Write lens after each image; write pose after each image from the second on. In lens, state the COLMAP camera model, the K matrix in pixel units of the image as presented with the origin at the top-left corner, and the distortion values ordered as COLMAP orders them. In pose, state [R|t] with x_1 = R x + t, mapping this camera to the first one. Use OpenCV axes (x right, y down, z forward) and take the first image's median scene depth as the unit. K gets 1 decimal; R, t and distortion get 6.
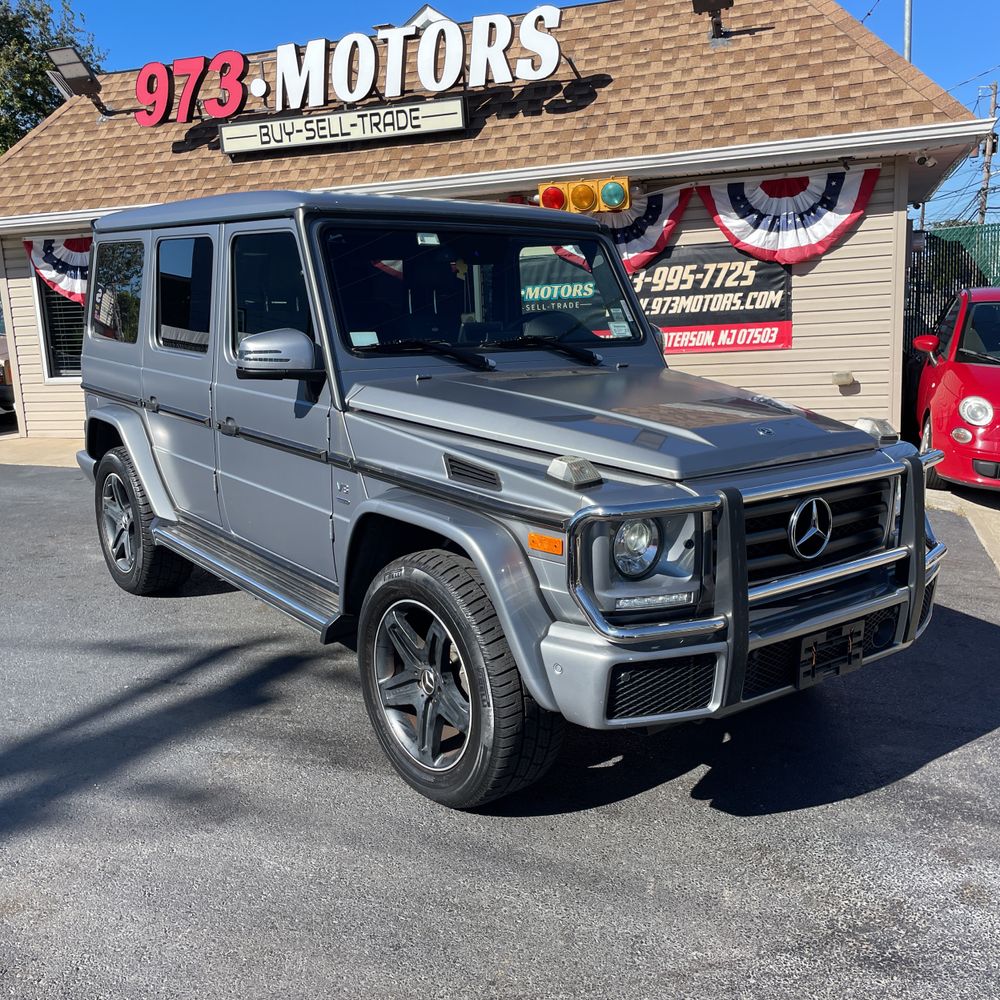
lens RADIAL K [[1011.6, 0, 496.1], [0, 1011.6, 477.5], [0, 0, 1]] dist [0.087122, -0.117744]
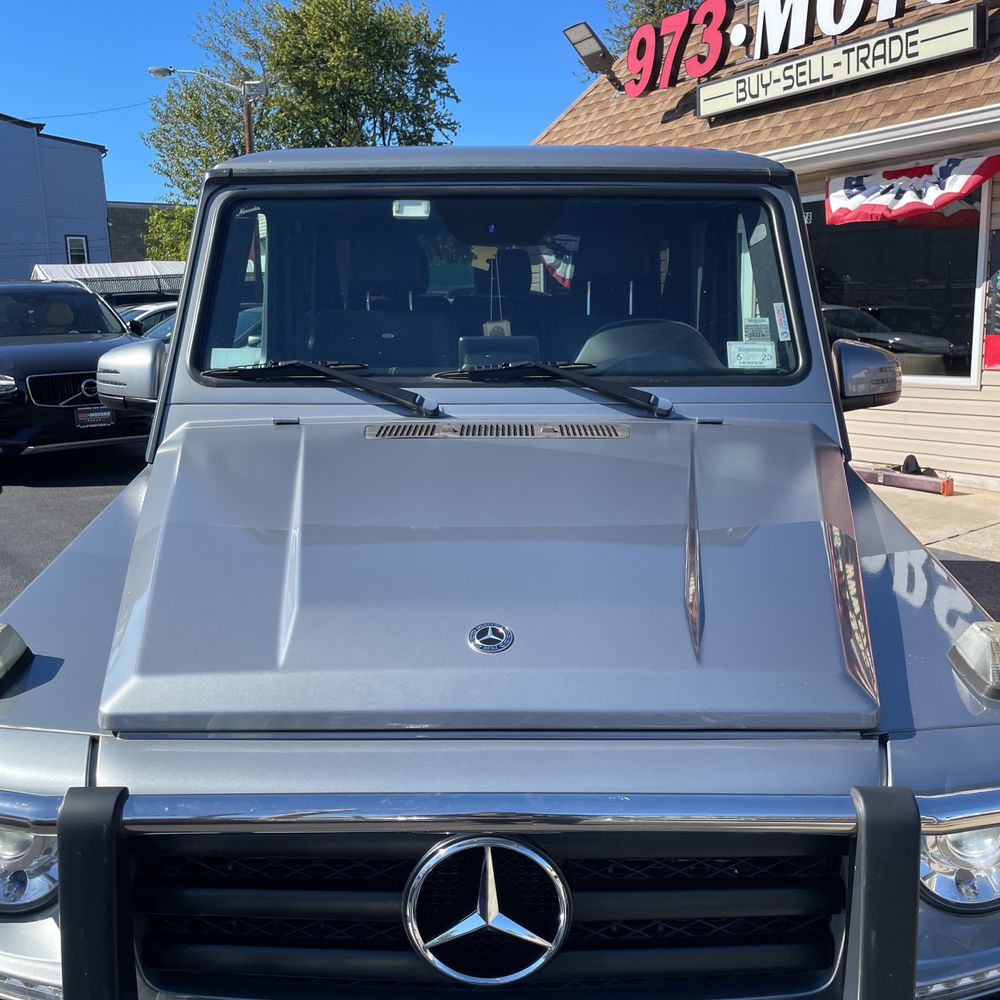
lens RADIAL K [[1012.6, 0, 503.9], [0, 1012.6, 476.4], [0, 0, 1]] dist [0.093204, -0.128876]
pose [[0.792632, 0.117788, -0.598214, 0.179642], [-0.106940, 0.992810, 0.053788, -0.047137], [0.600249, 0.021339, 0.799529, 0.231345]]
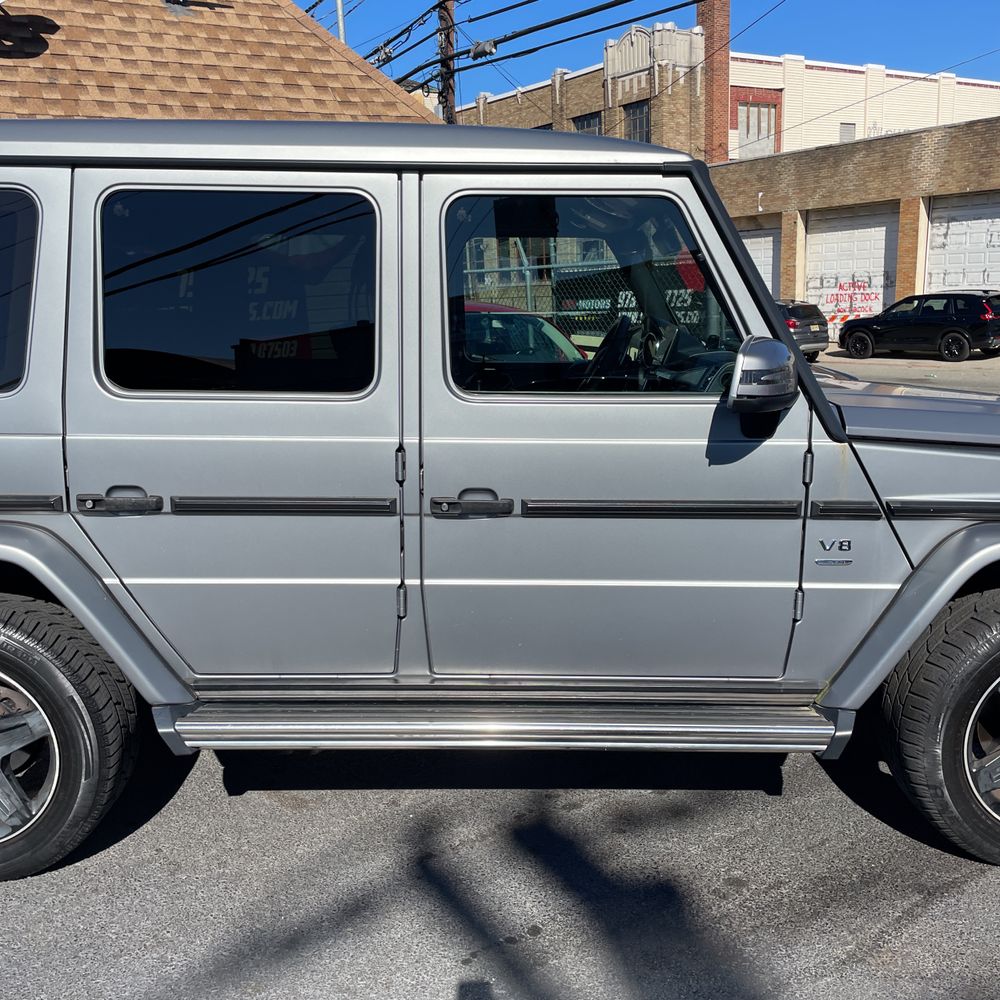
lens RADIAL K [[1013.5, 0, 497.1], [0, 1013.5, 495.1], [0, 0, 1]] dist [0.081430, -0.102343]
pose [[0.606077, -0.148231, 0.781472, -0.354895], [0.148341, 0.986309, 0.072038, -0.047071], [-0.781451, 0.072264, 0.619768, 0.289995]]
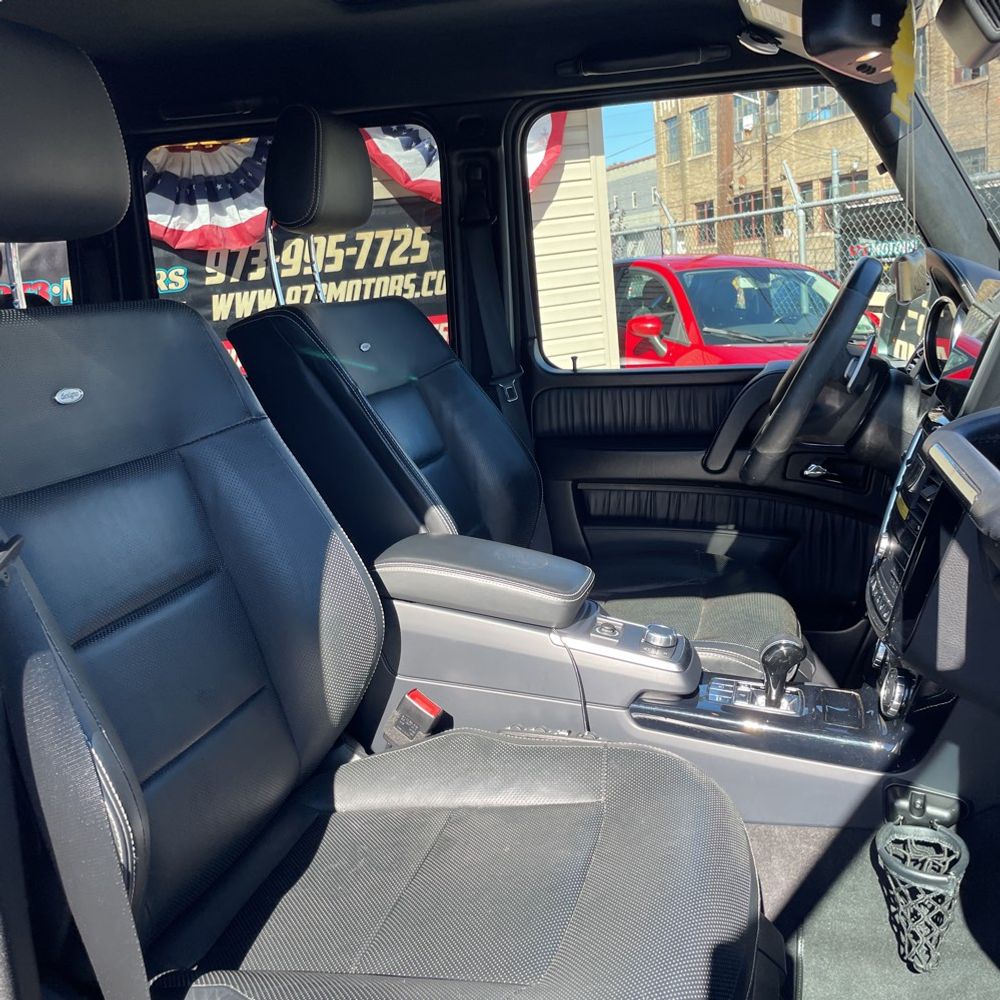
lens RADIAL K [[1006.4, 0, 499.7], [0, 1006.4, 484.7], [0, 0, 1]] dist [0.120451, -0.210958]
pose [[0.806538, -0.163045, 0.568255, -0.127166], [0.162596, 0.985325, 0.051935, -0.065300], [-0.568383, 0.050509, 0.821212, 0.404980]]
